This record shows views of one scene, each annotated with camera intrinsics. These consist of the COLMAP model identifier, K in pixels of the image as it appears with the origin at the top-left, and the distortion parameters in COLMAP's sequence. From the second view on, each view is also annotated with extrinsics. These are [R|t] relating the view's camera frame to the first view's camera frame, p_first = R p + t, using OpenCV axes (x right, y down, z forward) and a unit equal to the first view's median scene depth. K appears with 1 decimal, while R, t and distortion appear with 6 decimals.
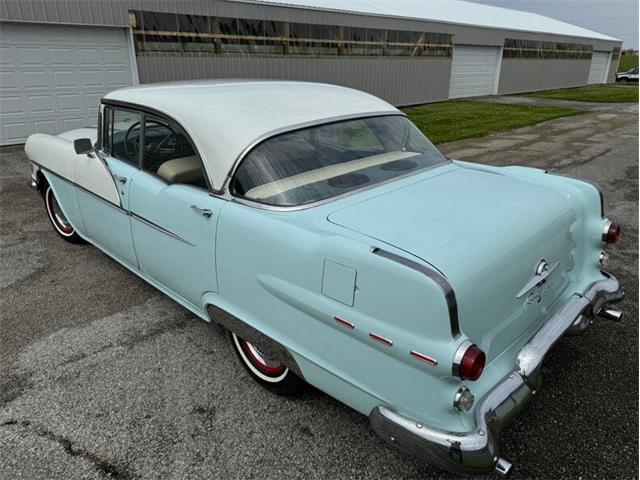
lens RADIAL K [[470.9, 0, 305.7], [0, 470.9, 238.0], [0, 0, 1]] dist [0.021957, -0.002986]
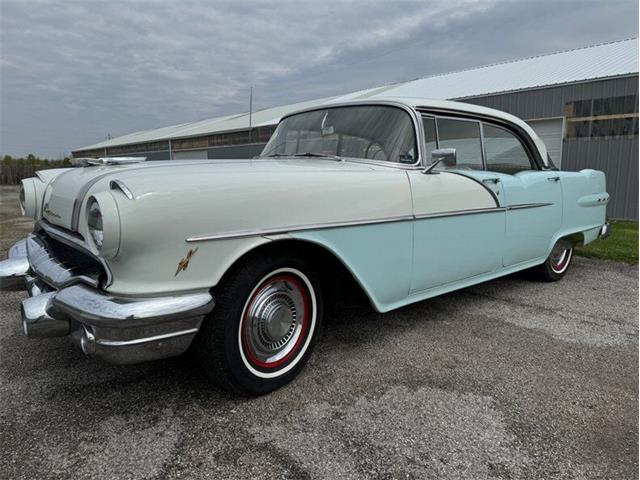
lens RADIAL K [[463.9, 0, 318.4], [0, 463.9, 242.4], [0, 0, 1]] dist [0.039241, -0.045648]
pose [[0.031005, -0.143867, 0.989111, -1.437897], [0.348663, 0.928984, 0.124192, -0.265819], [-0.936735, 0.341016, 0.078964, 1.322788]]
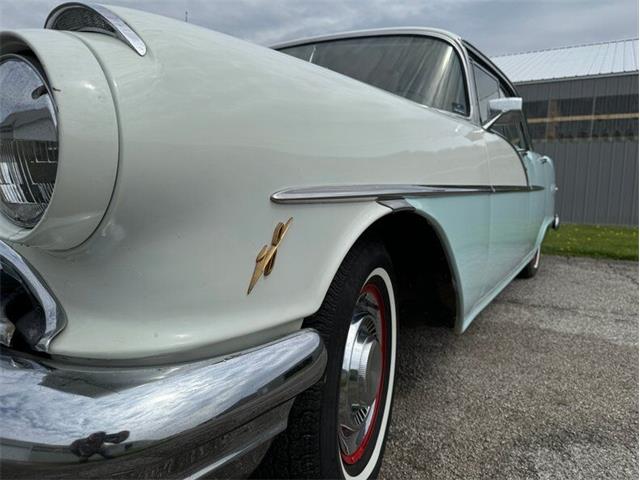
lens RADIAL K [[464.7, 0, 322.0], [0, 464.7, 238.4], [0, 0, 1]] dist [0.033314, -0.040868]
pose [[-0.281638, -0.111175, 0.953058, -1.093457], [0.325528, 0.923286, 0.203899, -0.273310], [-0.902614, 0.367673, -0.223842, 1.554954]]
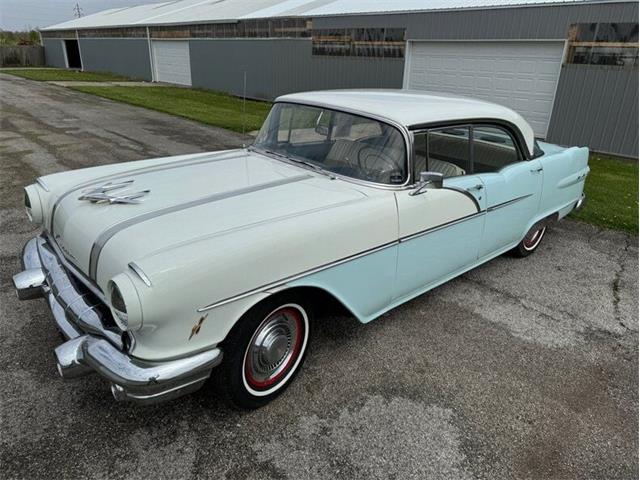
lens RADIAL K [[463.9, 0, 318.4], [0, 463.9, 242.4], [0, 0, 1]] dist [0.039241, -0.045648]
pose [[0.008477, -0.371991, 0.928197, -1.447279], [0.319215, 0.880671, 0.350029, -0.514535], [-0.947644, 0.293328, 0.126211, 1.247273]]
